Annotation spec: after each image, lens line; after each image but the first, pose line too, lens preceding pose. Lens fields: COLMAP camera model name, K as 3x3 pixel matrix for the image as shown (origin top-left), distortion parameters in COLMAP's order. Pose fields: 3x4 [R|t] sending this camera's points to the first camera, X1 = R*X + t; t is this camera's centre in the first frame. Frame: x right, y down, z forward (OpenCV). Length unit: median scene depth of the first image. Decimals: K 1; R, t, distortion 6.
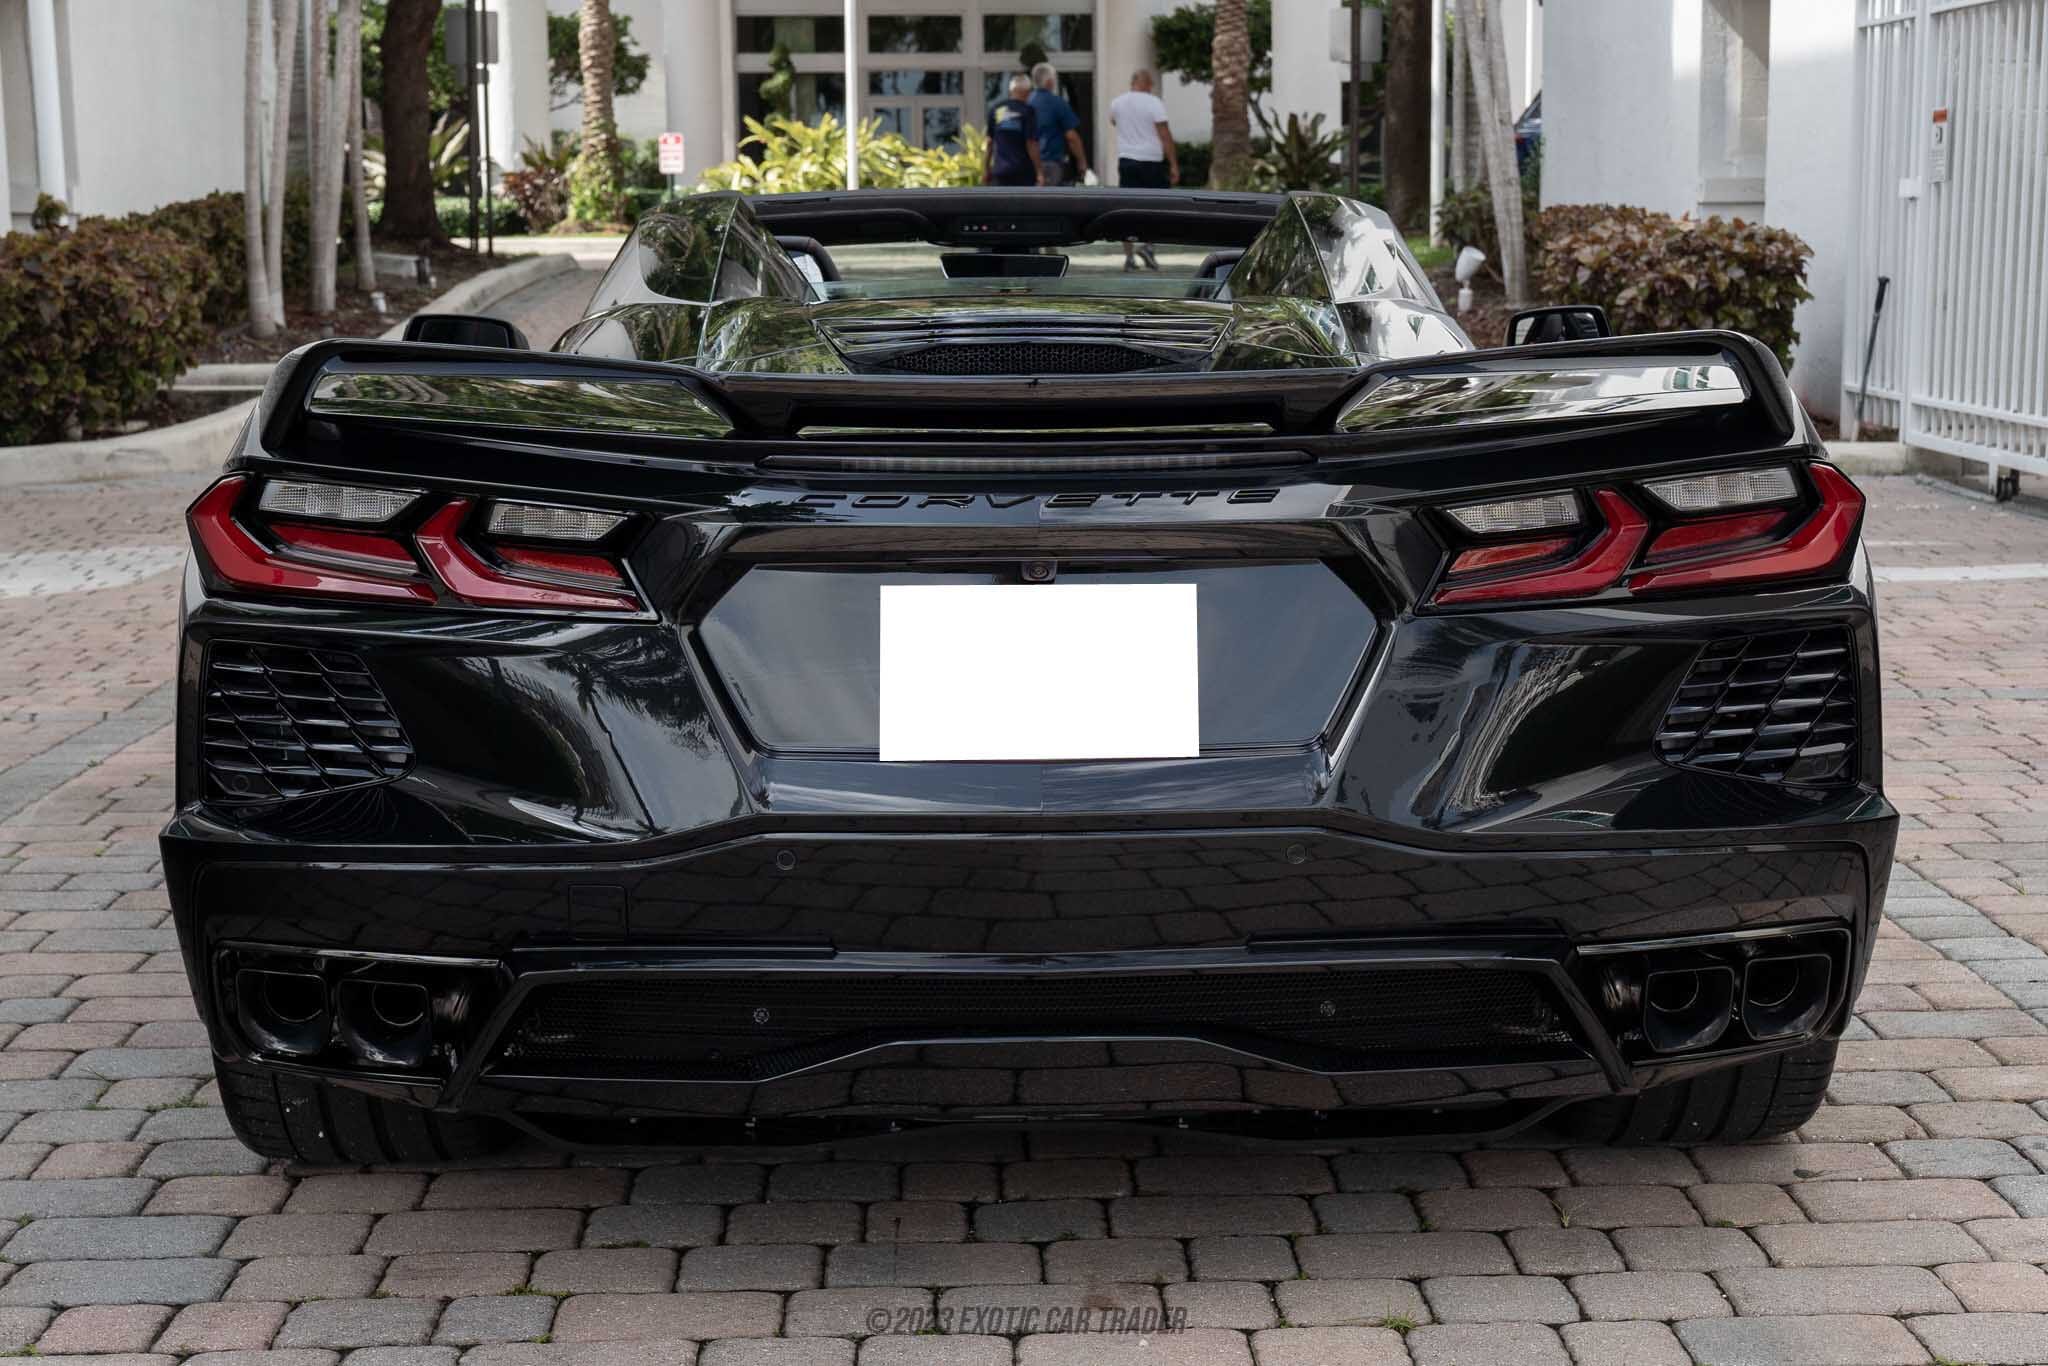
lens RADIAL K [[3391.7, 0, 1024.0], [0, 3391.7, 683.0], [0, 0, 1]] dist [0.072138, 0.085869]
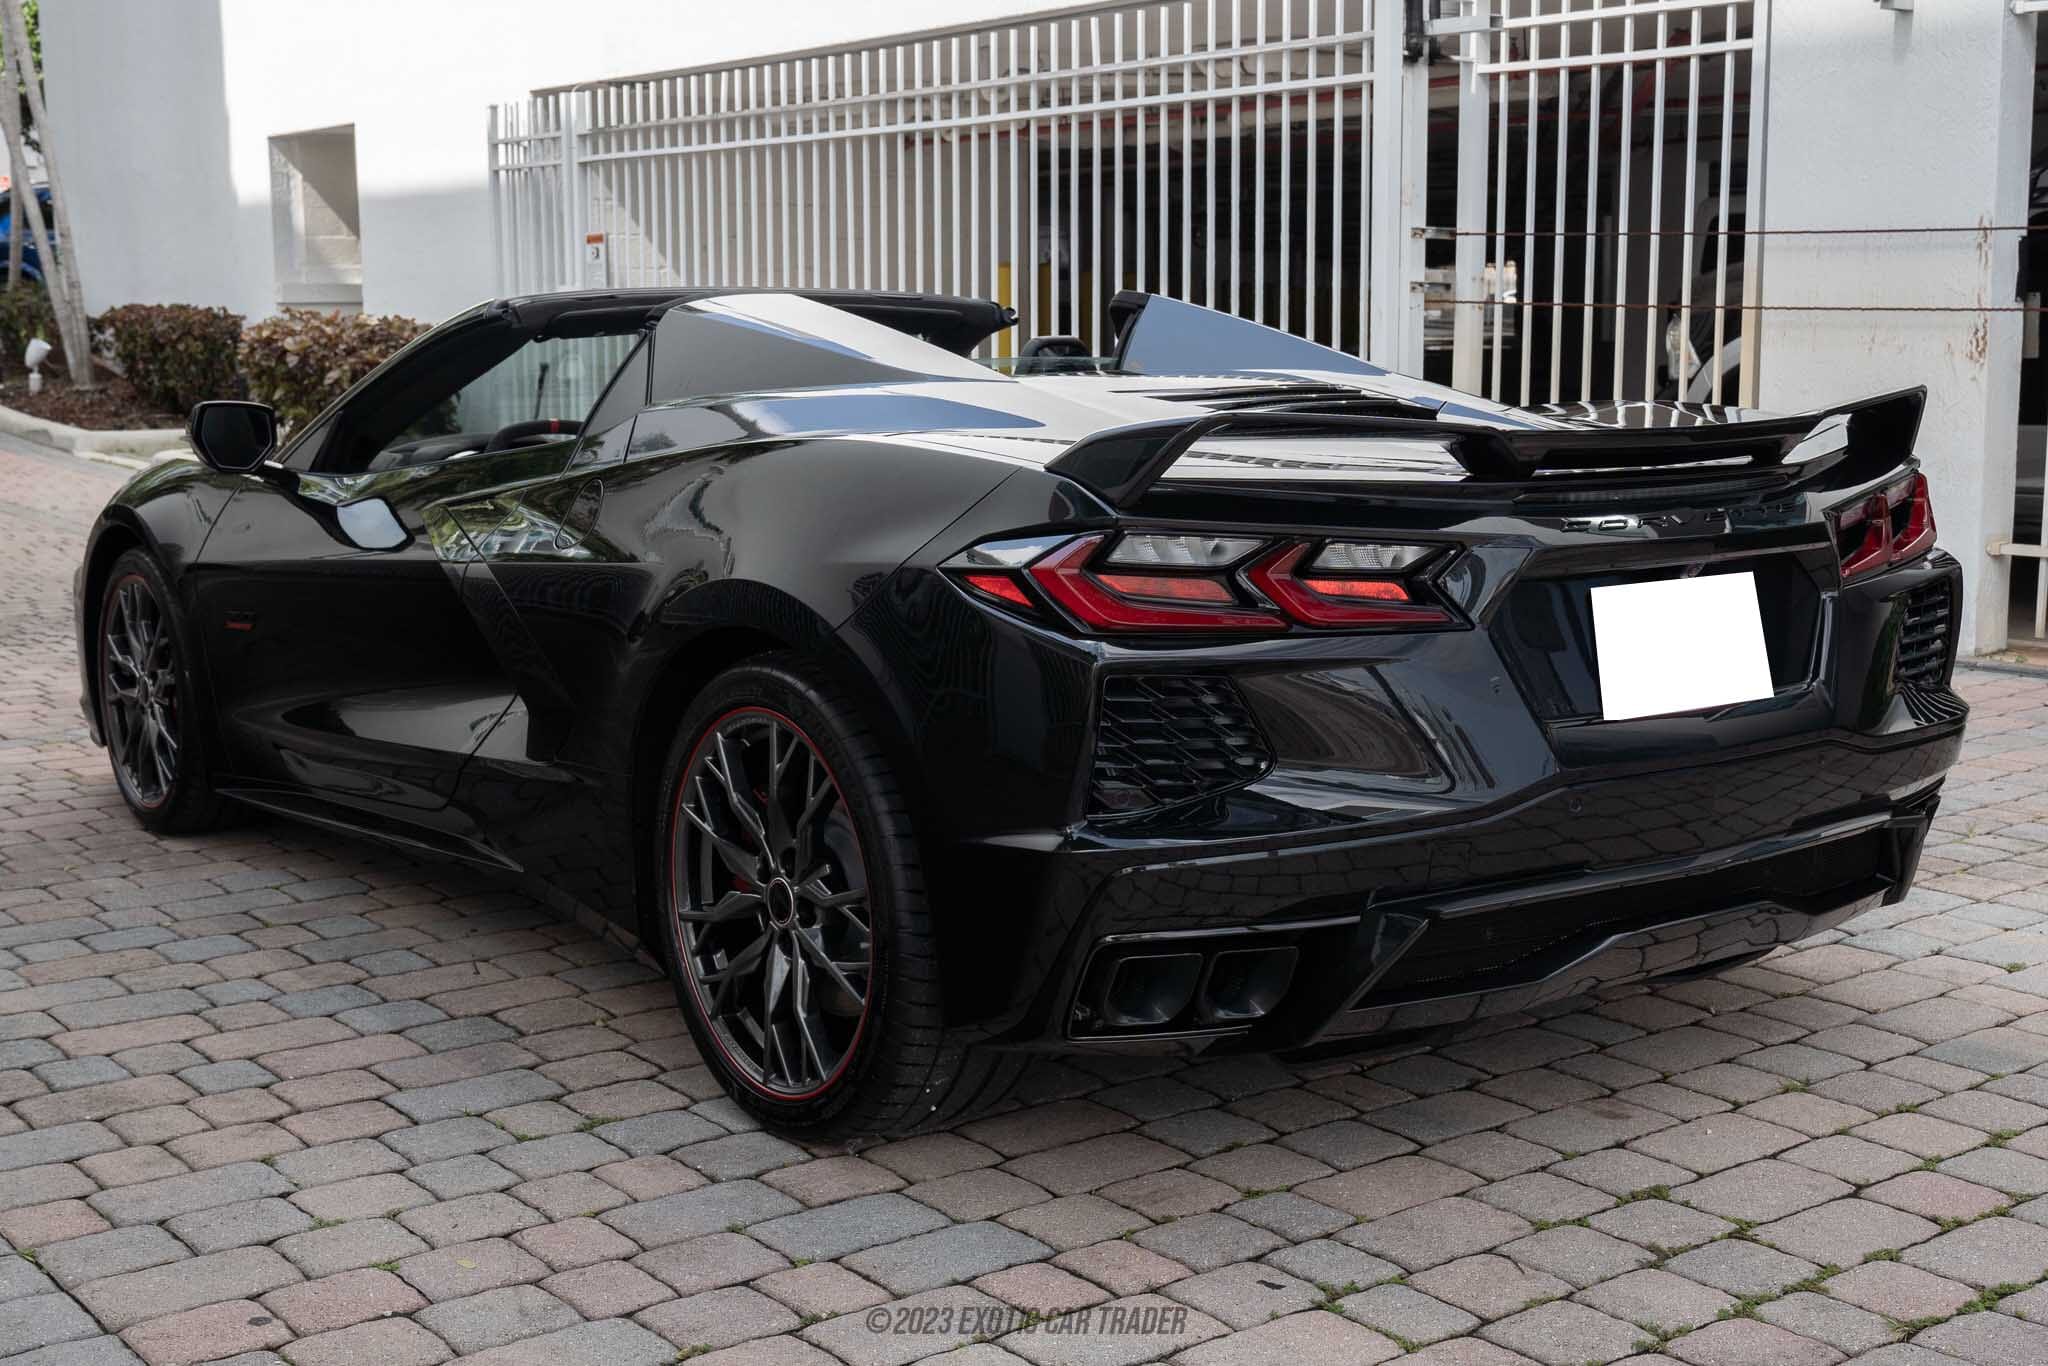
lens RADIAL K [[2604.5, 0, 1024.0], [0, 2604.5, 683.0], [0, 0, 1]] dist [0.008868, 0.064287]
pose [[0.813508, -0.083211, 0.575570, -0.636736], [0.081124, 0.996271, 0.029372, -0.031069], [-0.575868, 0.022798, 0.817225, 0.250040]]
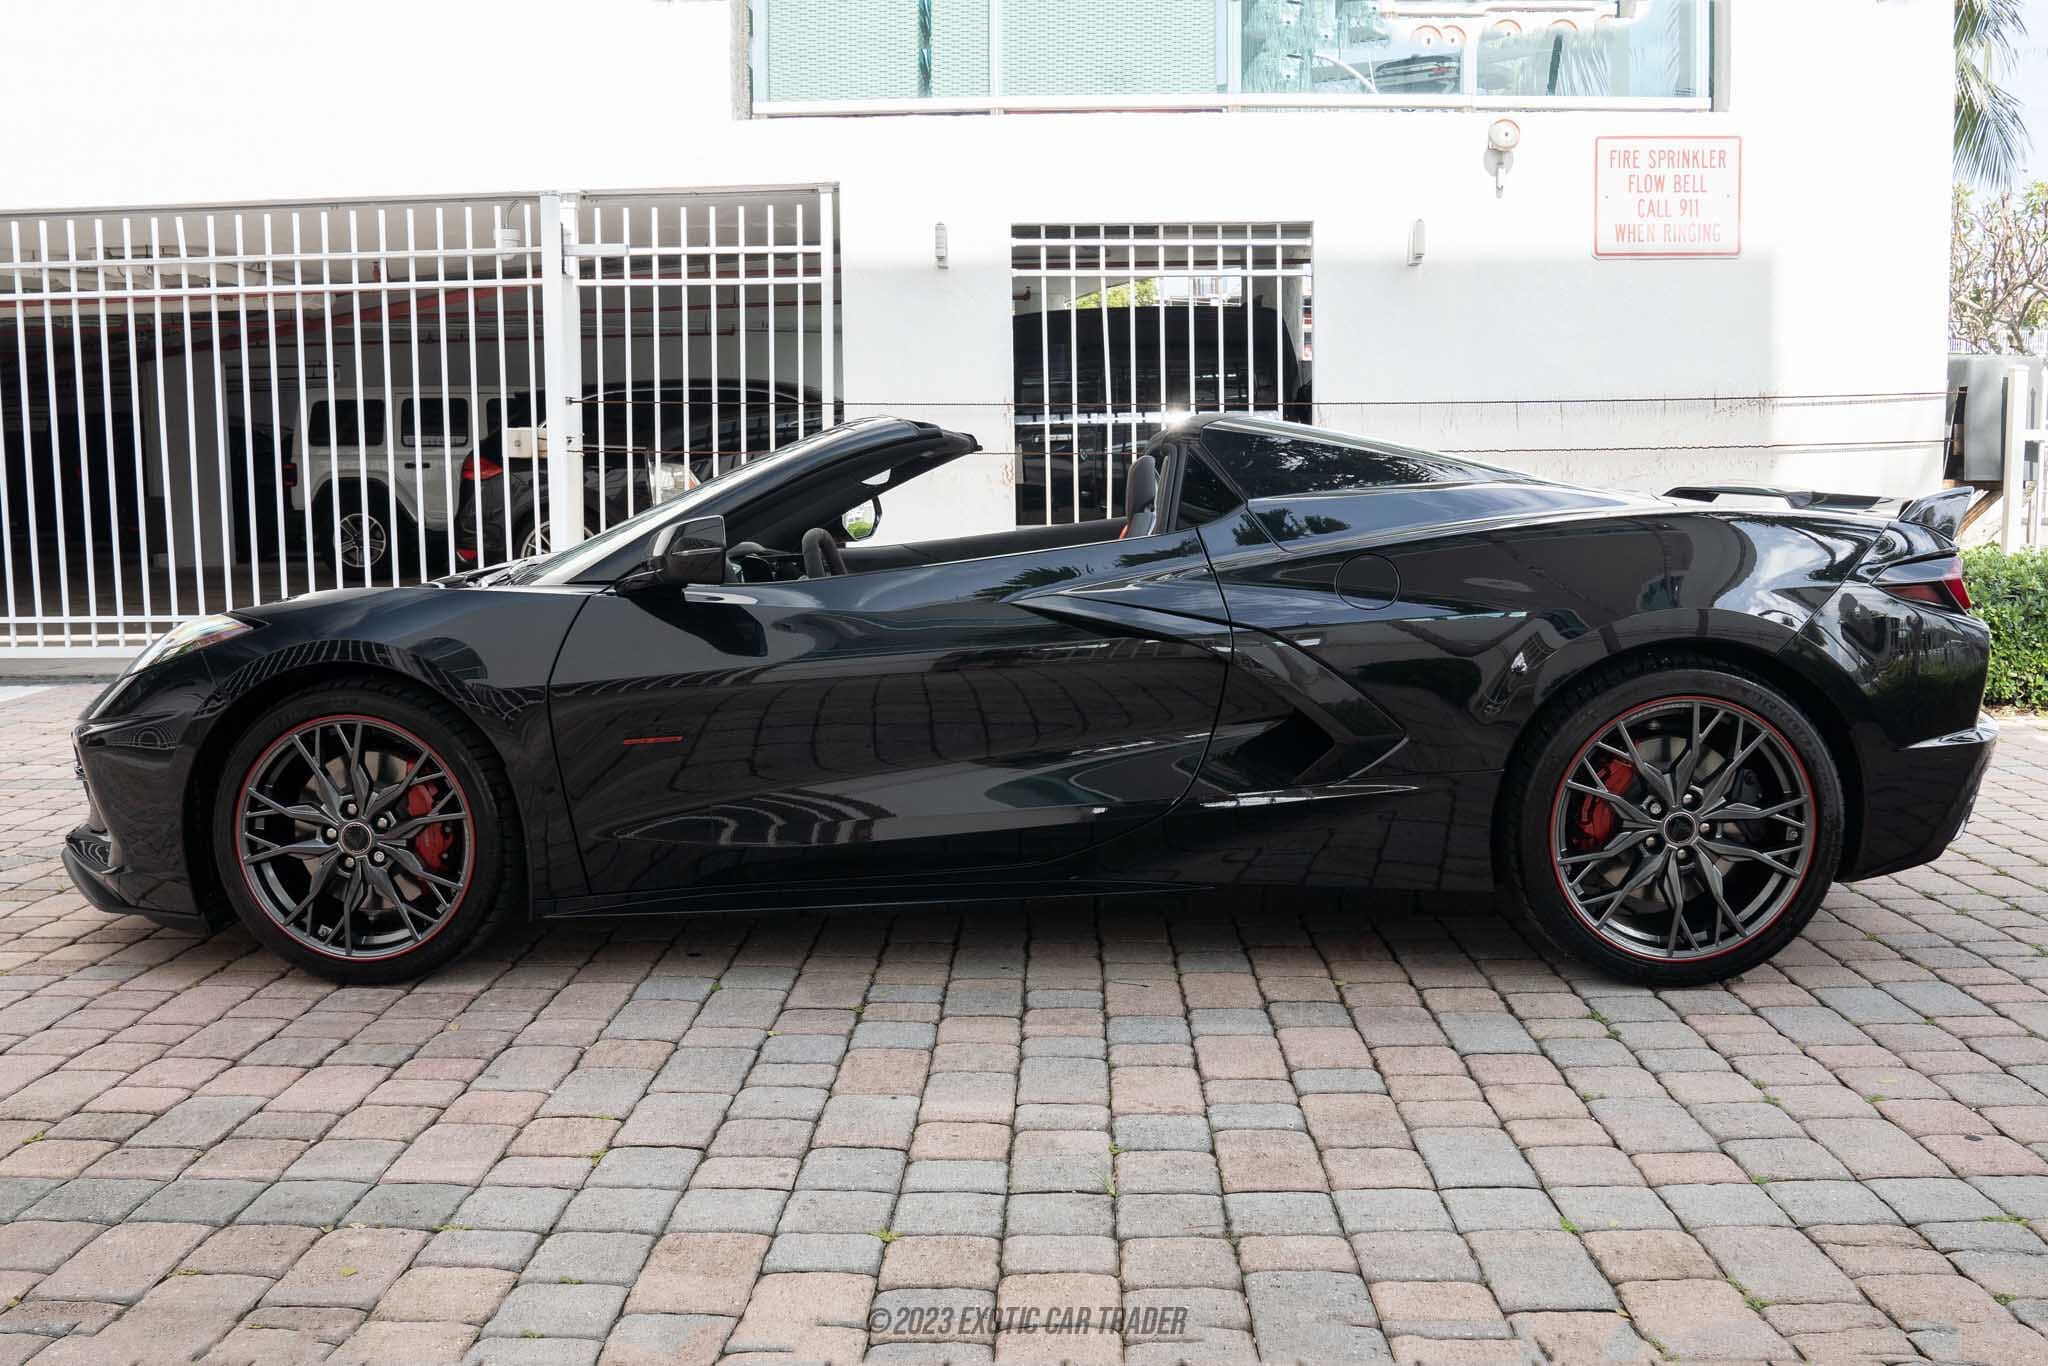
lens RADIAL K [[1757.5, 0, 1024.0], [0, 1757.5, 683.0], [0, 0, 1]] dist [-0.163778, 0.193354]
pose [[0.075009, -0.128218, 0.988905, -1.050871], [0.153309, 0.981392, 0.115615, -0.154267], [-0.985327, 0.142936, 0.093270, 1.216115]]
